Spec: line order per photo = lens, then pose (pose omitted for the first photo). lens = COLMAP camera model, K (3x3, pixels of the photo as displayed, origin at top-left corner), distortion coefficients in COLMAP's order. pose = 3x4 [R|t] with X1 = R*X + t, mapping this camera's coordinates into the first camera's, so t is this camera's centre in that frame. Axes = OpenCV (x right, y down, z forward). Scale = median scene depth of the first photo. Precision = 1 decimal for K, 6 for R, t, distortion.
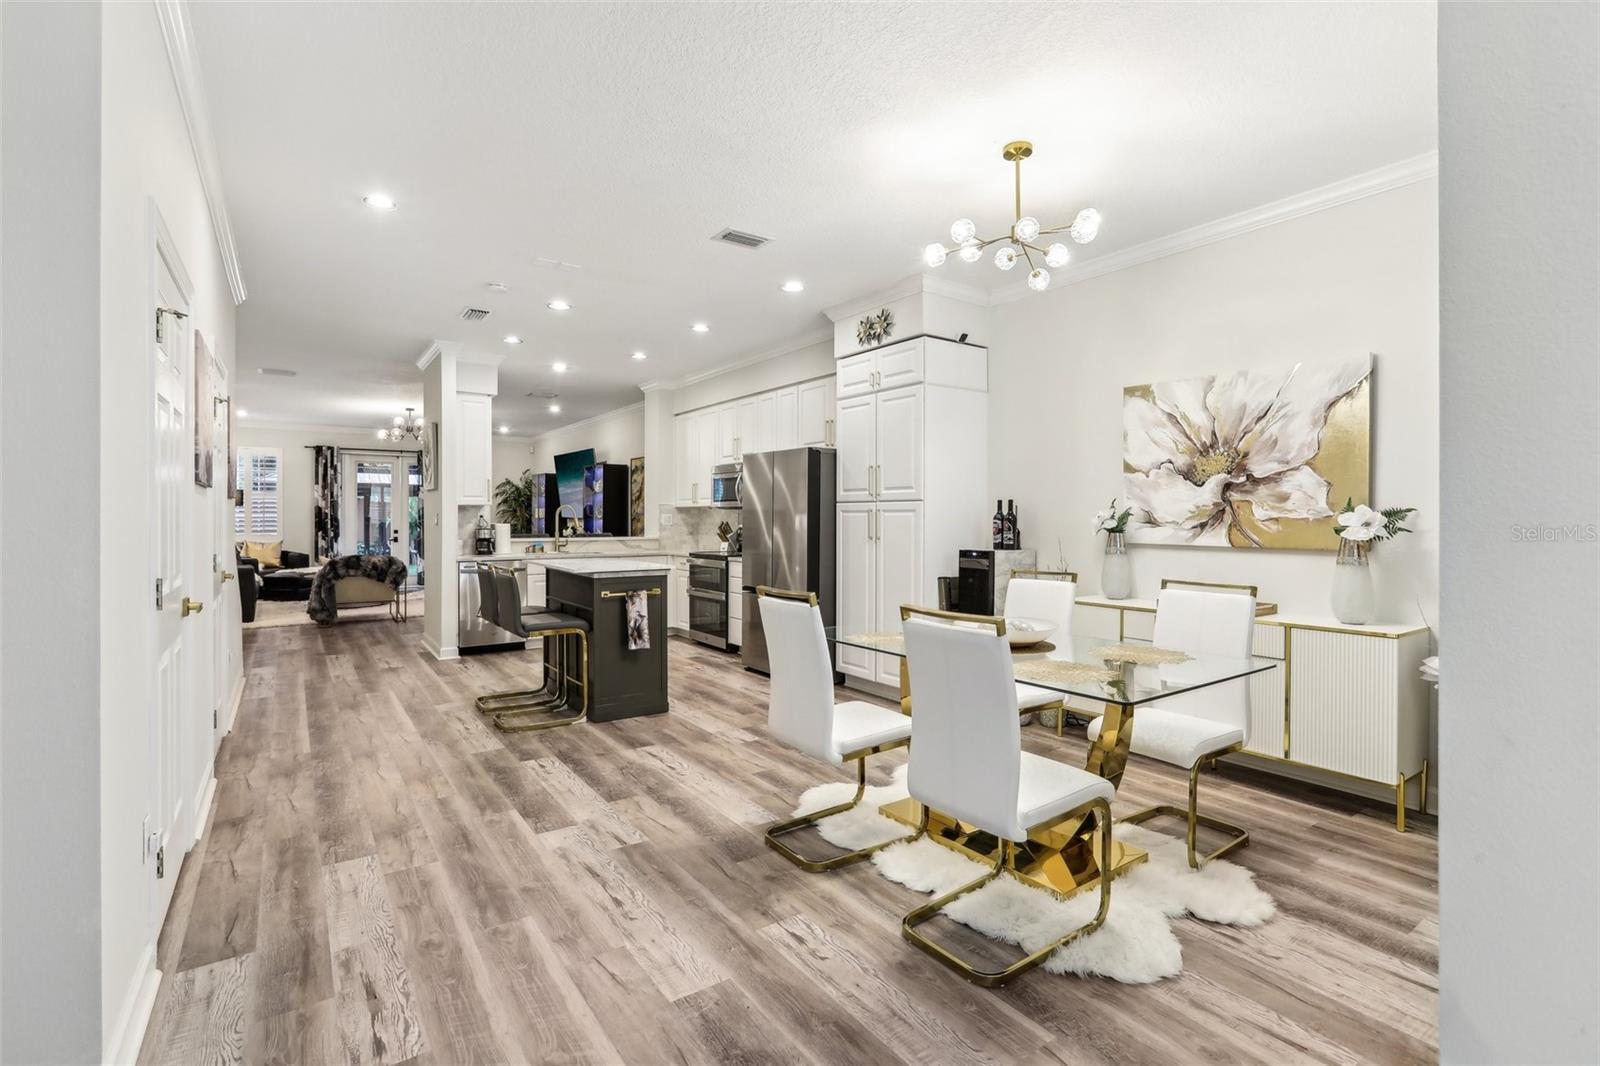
lens RADIAL K [[735.7, 0, 804.8], [0, 735.7, 521.9], [0, 0, 1]] dist [-0.044026, 0.018130]
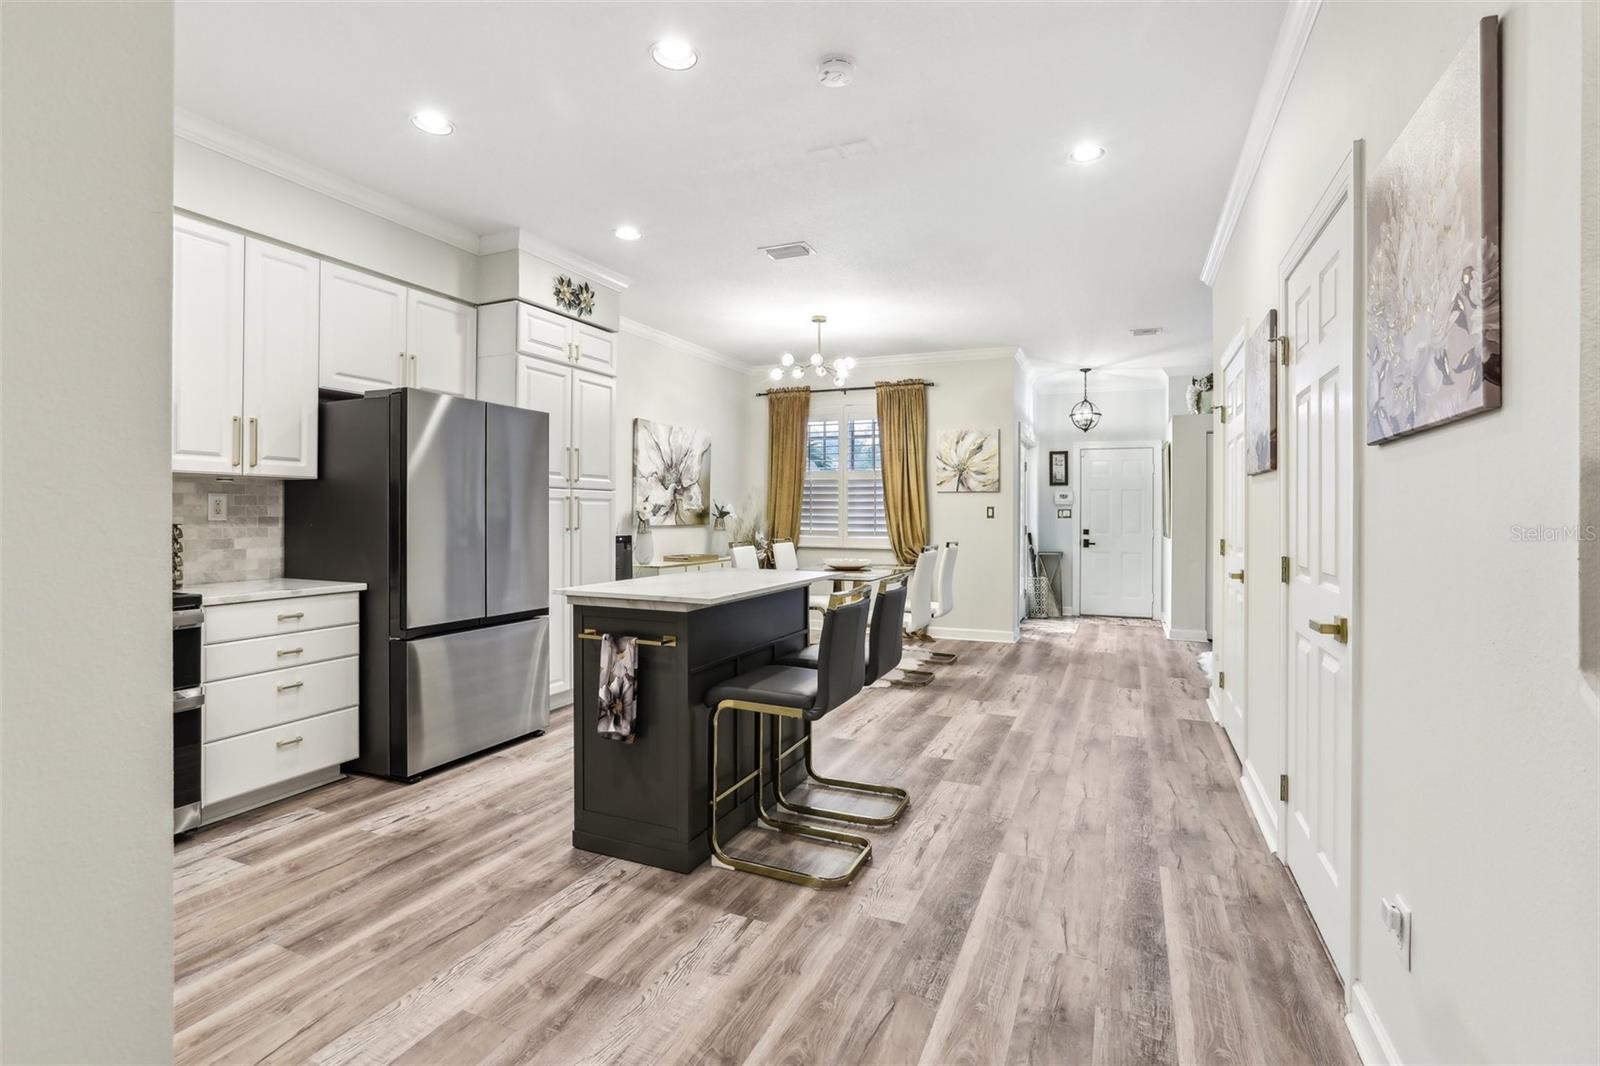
lens RADIAL K [[746.3, 0, 801.6], [0, 746.3, 520.7], [0, 0, 1]] dist [-0.032665, 0.015670]
pose [[-0.516516, -0.010821, 0.856209, -0.871429], [0.000920, 0.999913, 0.013192, -0.000125], [-0.856277, 0.007602, -0.516461, 1.299616]]
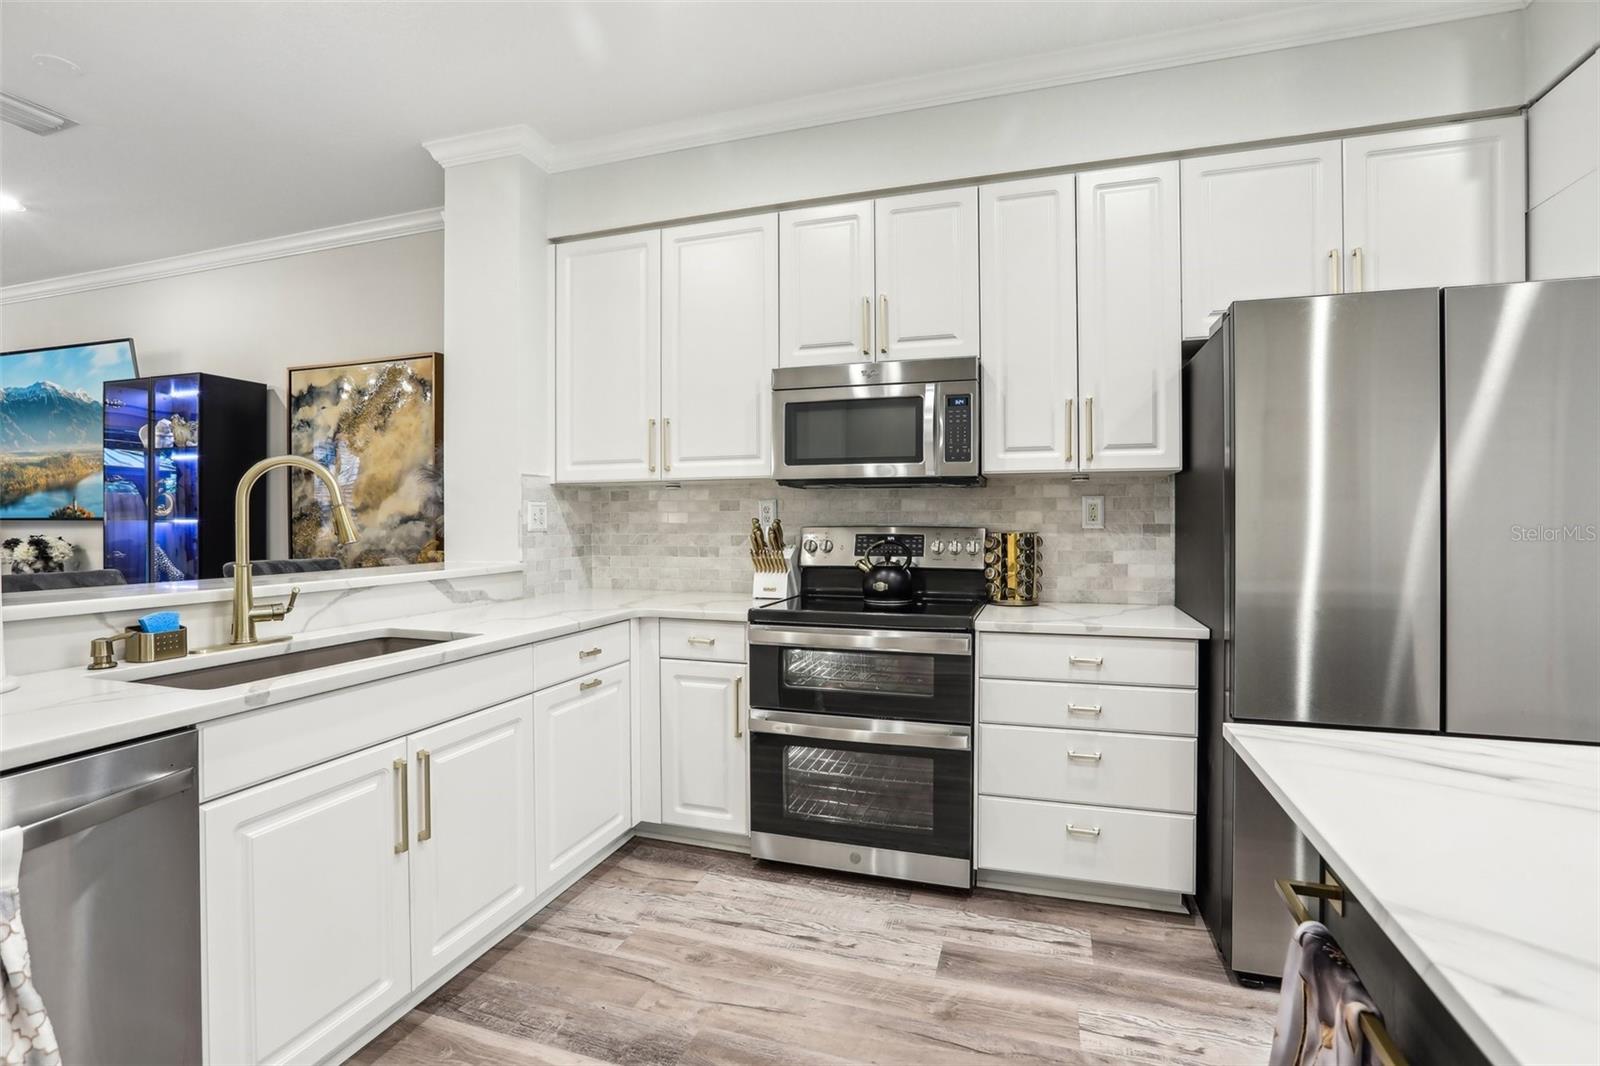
lens RADIAL K [[735.7, 0, 804.8], [0, 735.7, 521.9], [0, 0, 1]] dist [-0.044026, 0.018130]
pose [[0.801948, -0.002585, 0.597389, -0.518092], [0.006894, 0.999964, -0.004927, 0.004384], [-0.597354, 0.008070, 0.801937, 1.087319]]
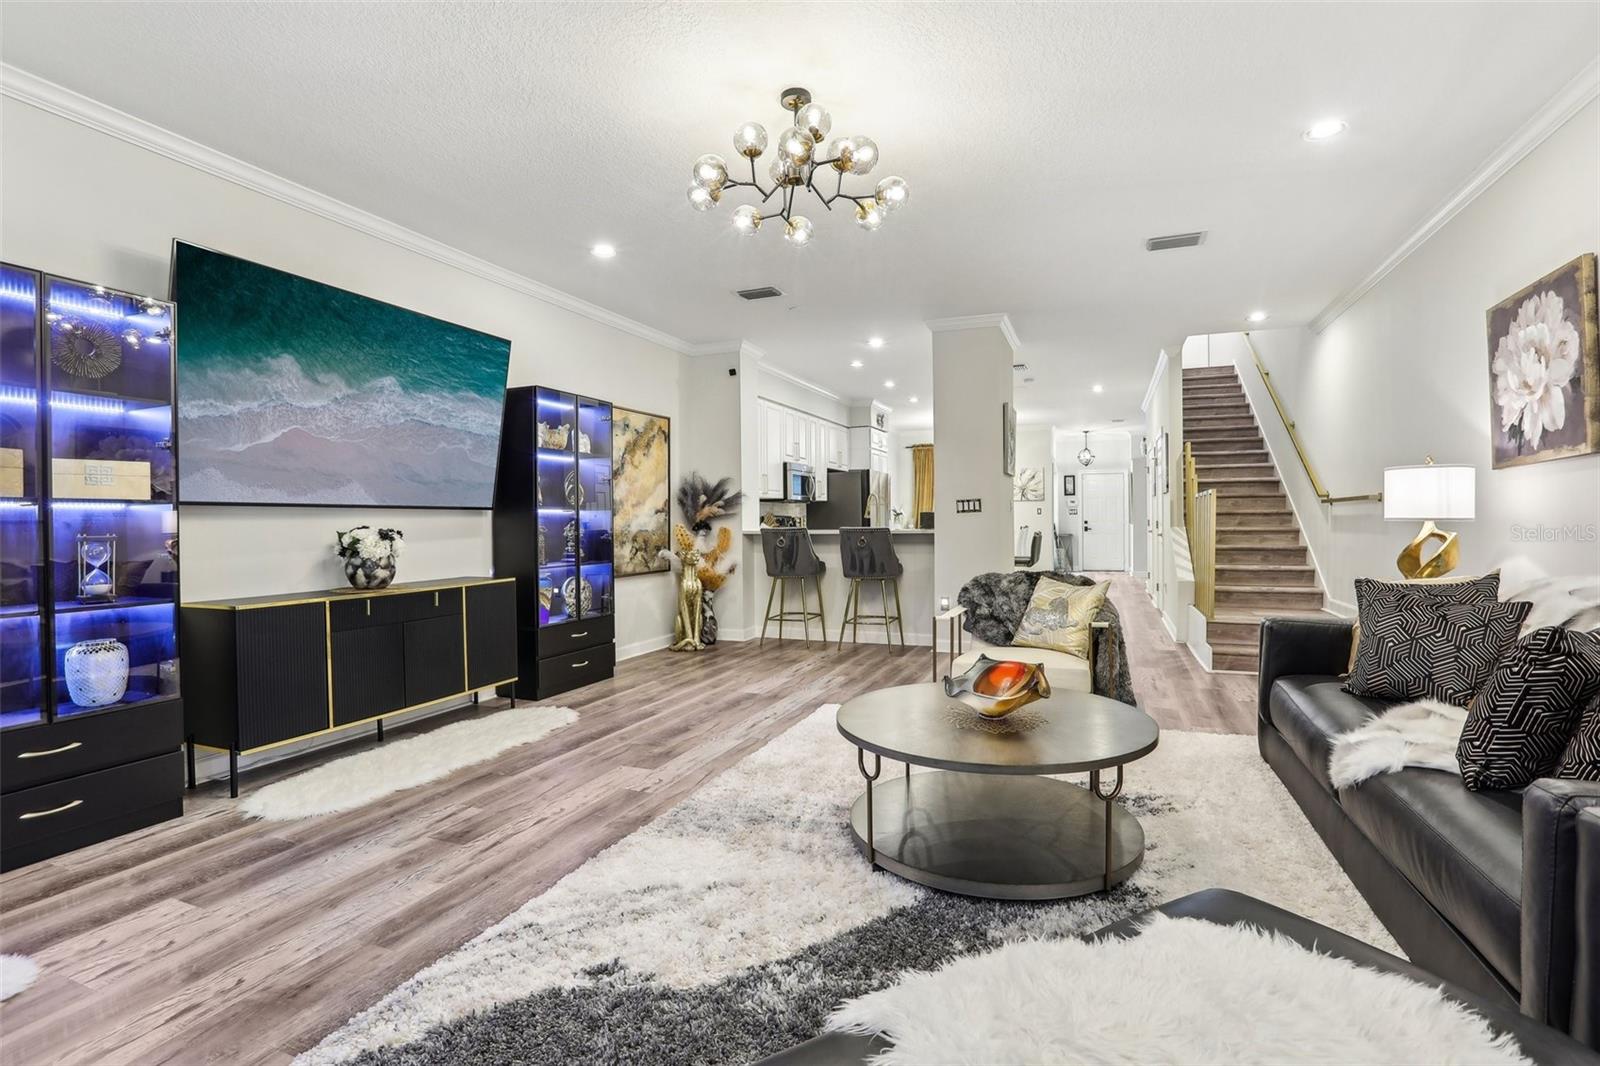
lens RADIAL K [[746.3, 0, 801.6], [0, 746.3, 520.7], [0, 0, 1]] dist [-0.032665, 0.015670]
pose [[-0.539360, 0.002610, 0.842071, -1.690917], [0.015297, 0.999861, 0.006699, 0.006569], [-0.841936, 0.016494, -0.539325, 2.499787]]
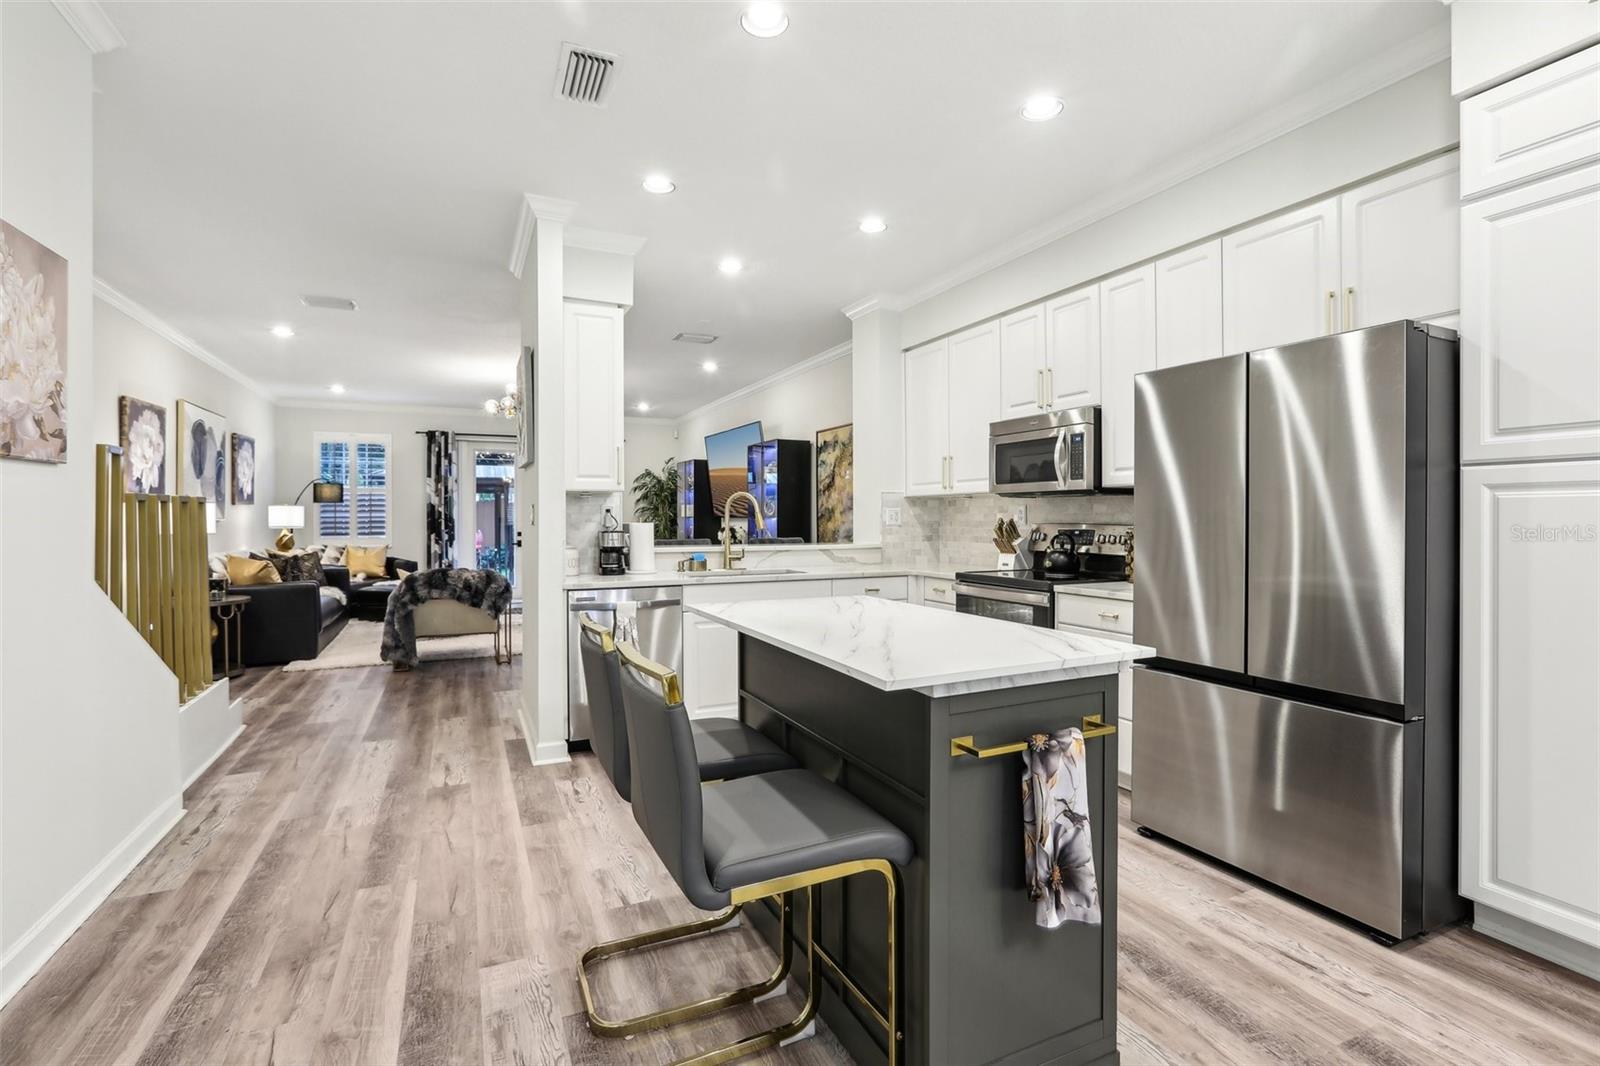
lens RADIAL K [[735.7, 0, 804.8], [0, 735.7, 521.9], [0, 0, 1]] dist [-0.044026, 0.018130]
pose [[0.984843, -0.001747, -0.173437, -0.265546], [0.001407, 0.999997, -0.002088, 0.004791], [0.173440, 0.001812, 0.984843, 0.642726]]
